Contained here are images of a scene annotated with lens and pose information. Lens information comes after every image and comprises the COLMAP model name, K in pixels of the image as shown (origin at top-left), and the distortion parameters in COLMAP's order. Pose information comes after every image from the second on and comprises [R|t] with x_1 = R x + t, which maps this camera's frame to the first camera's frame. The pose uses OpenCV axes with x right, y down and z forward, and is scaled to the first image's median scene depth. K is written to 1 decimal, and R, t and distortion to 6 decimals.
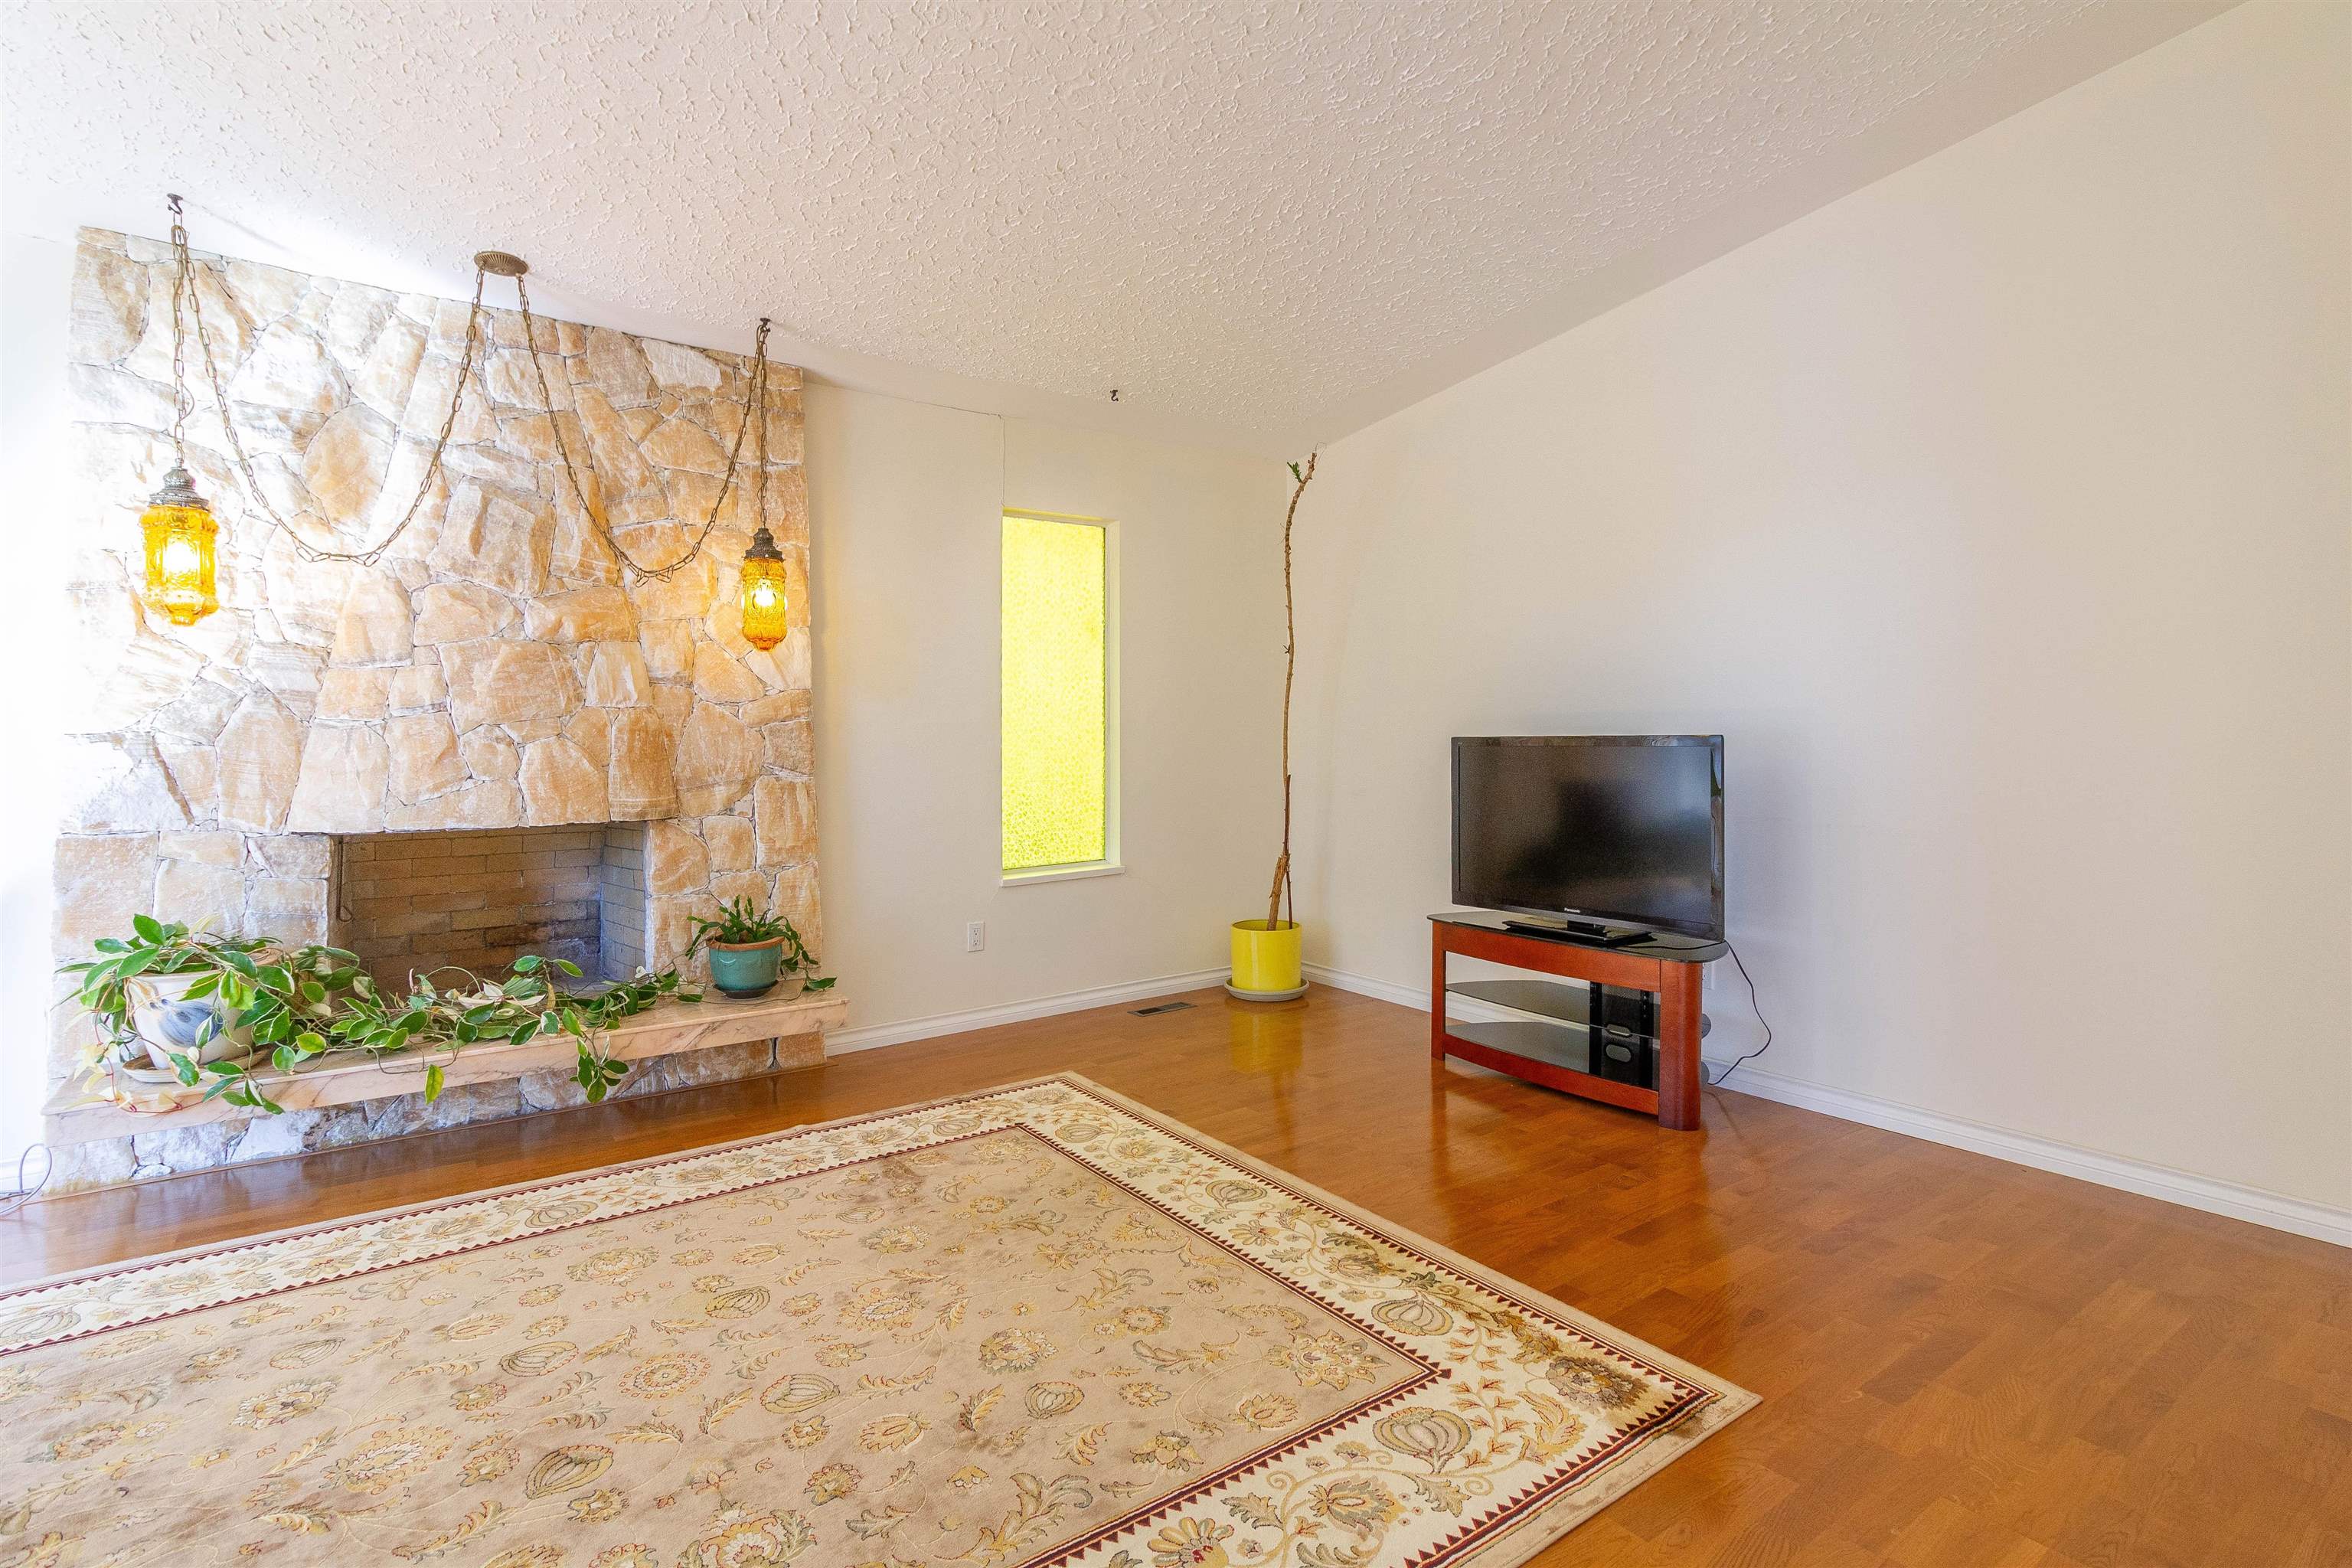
lens RADIAL K [[1100.5, 0, 1162.8], [0, 1100.5, 762.3], [0, 0, 1]] dist [0.003742, -0.000073]
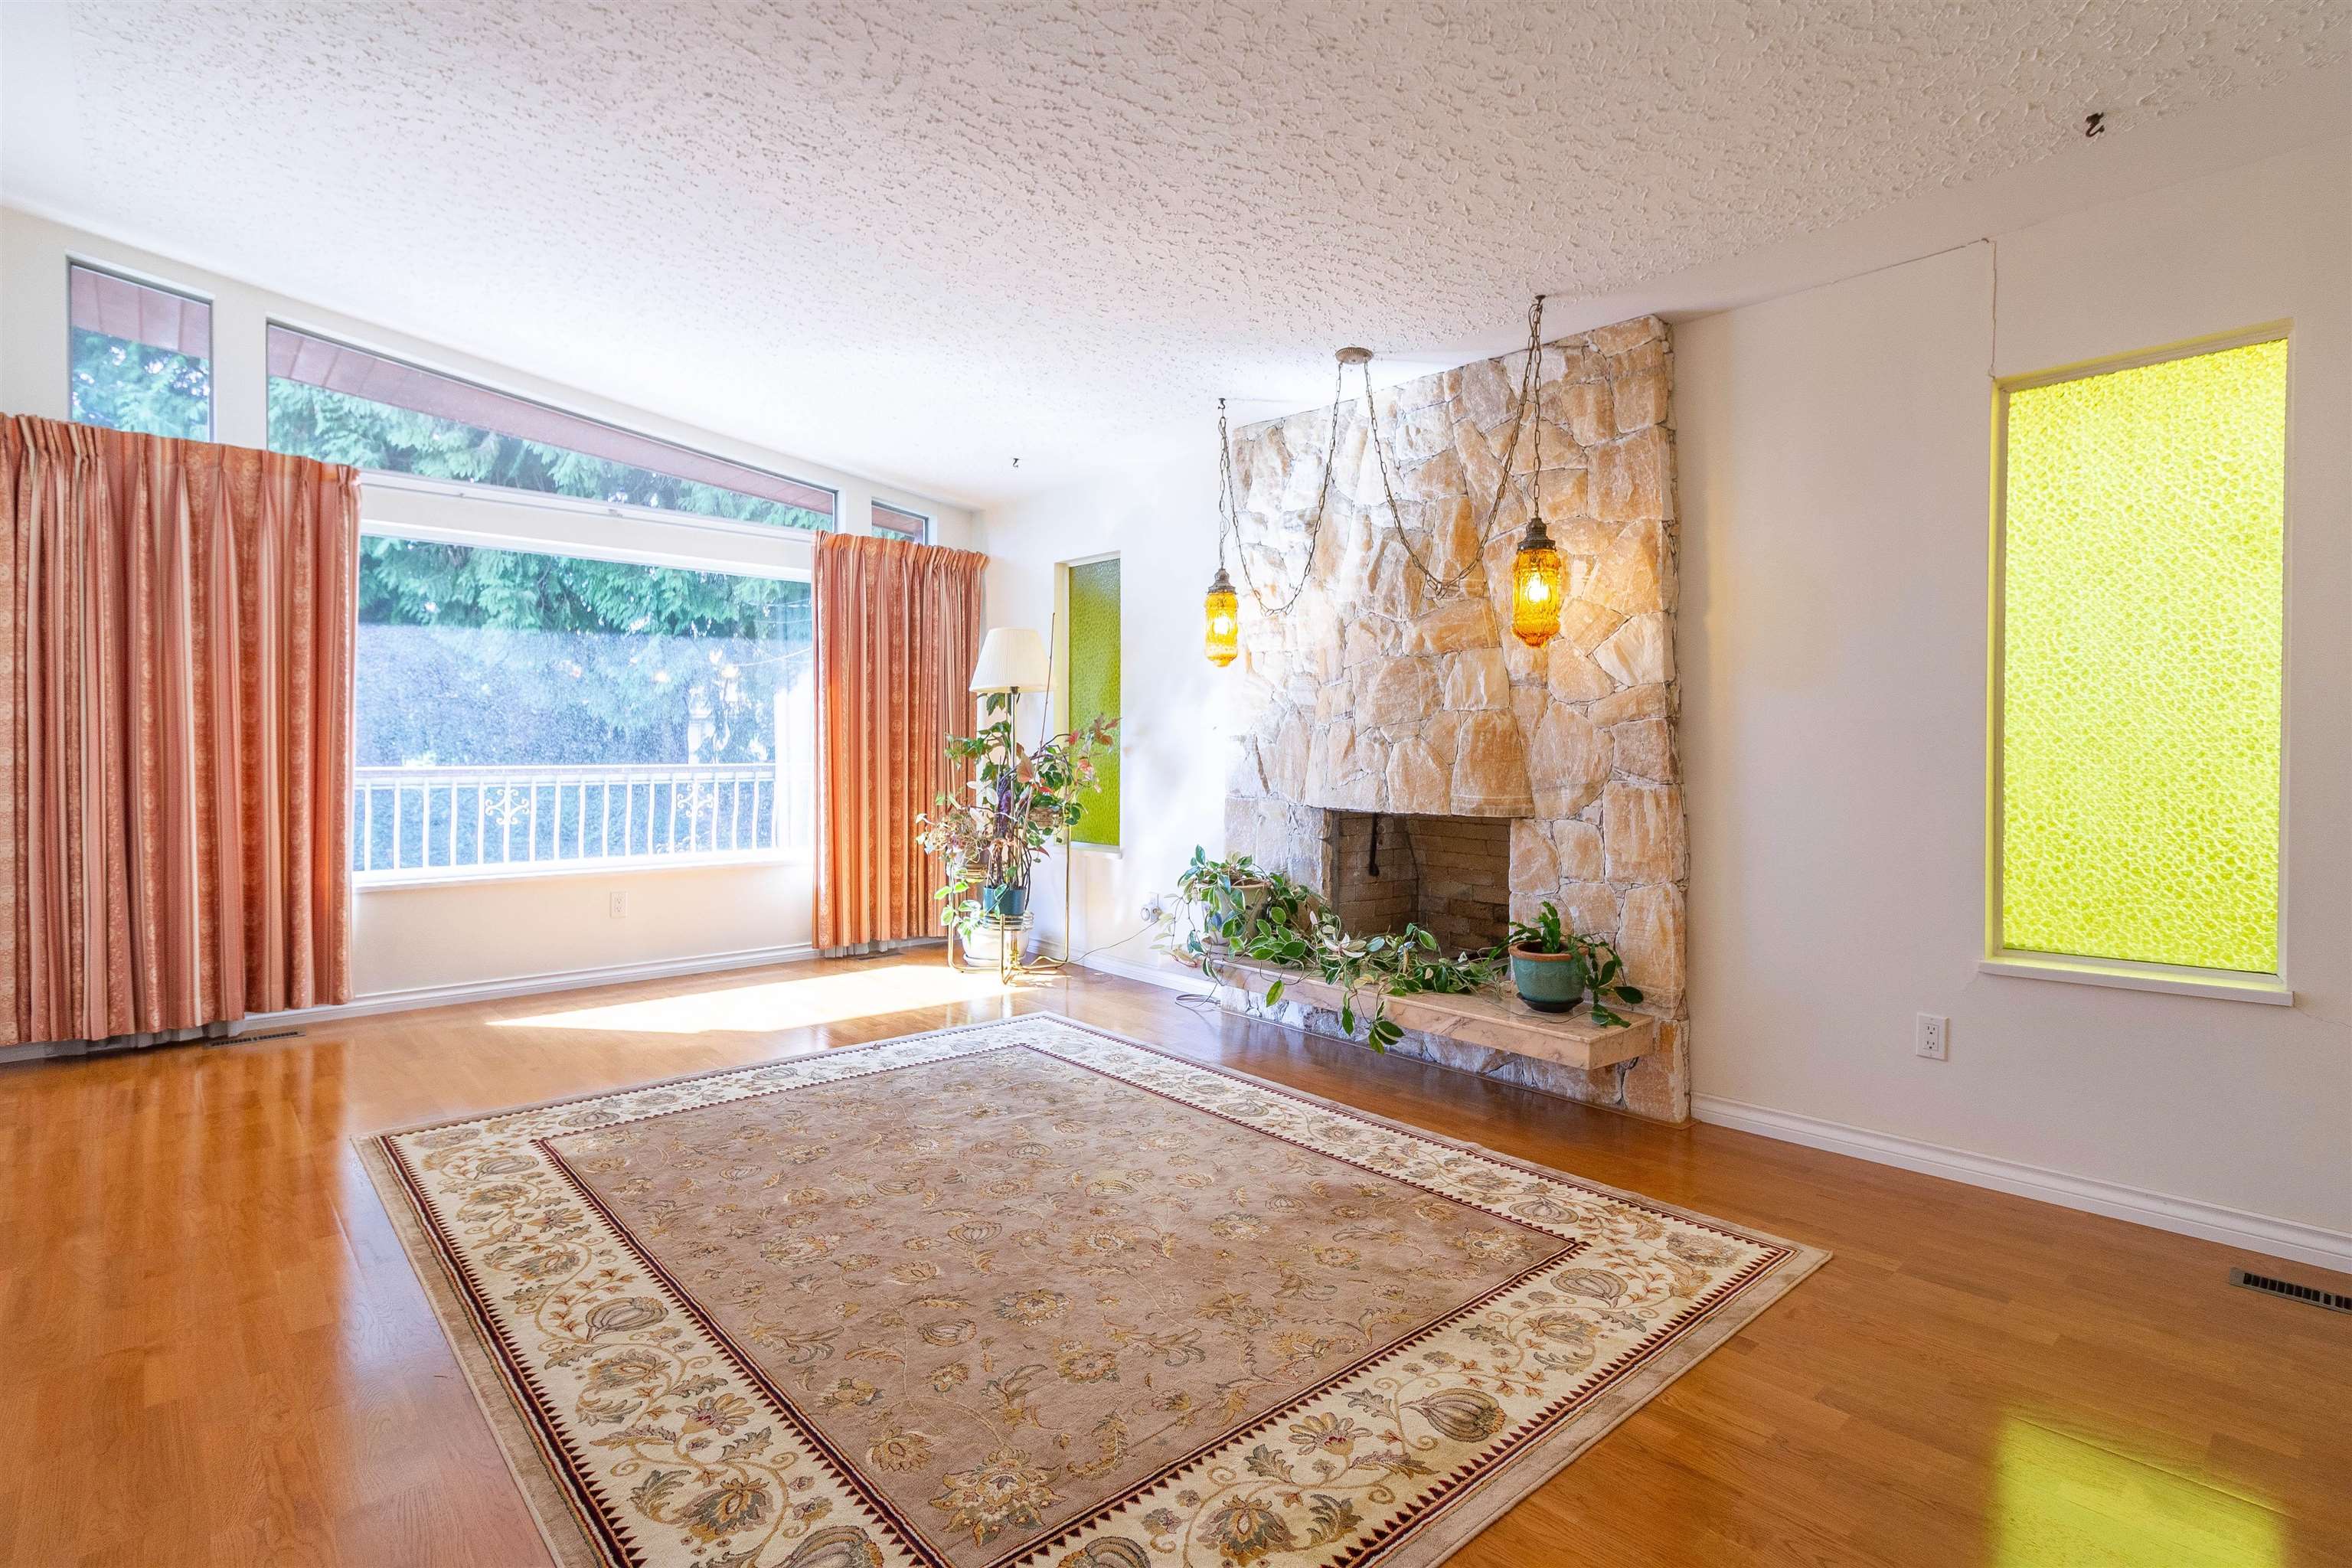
lens RADIAL K [[1100.5, 0, 1162.8], [0, 1100.5, 762.3], [0, 0, 1]] dist [0.003742, -0.000073]
pose [[0.142040, 0.021233, -0.989633, 0.568452], [-0.026554, 0.999492, 0.017633, -0.010732], [0.989505, 0.023774, 0.142532, 0.584484]]
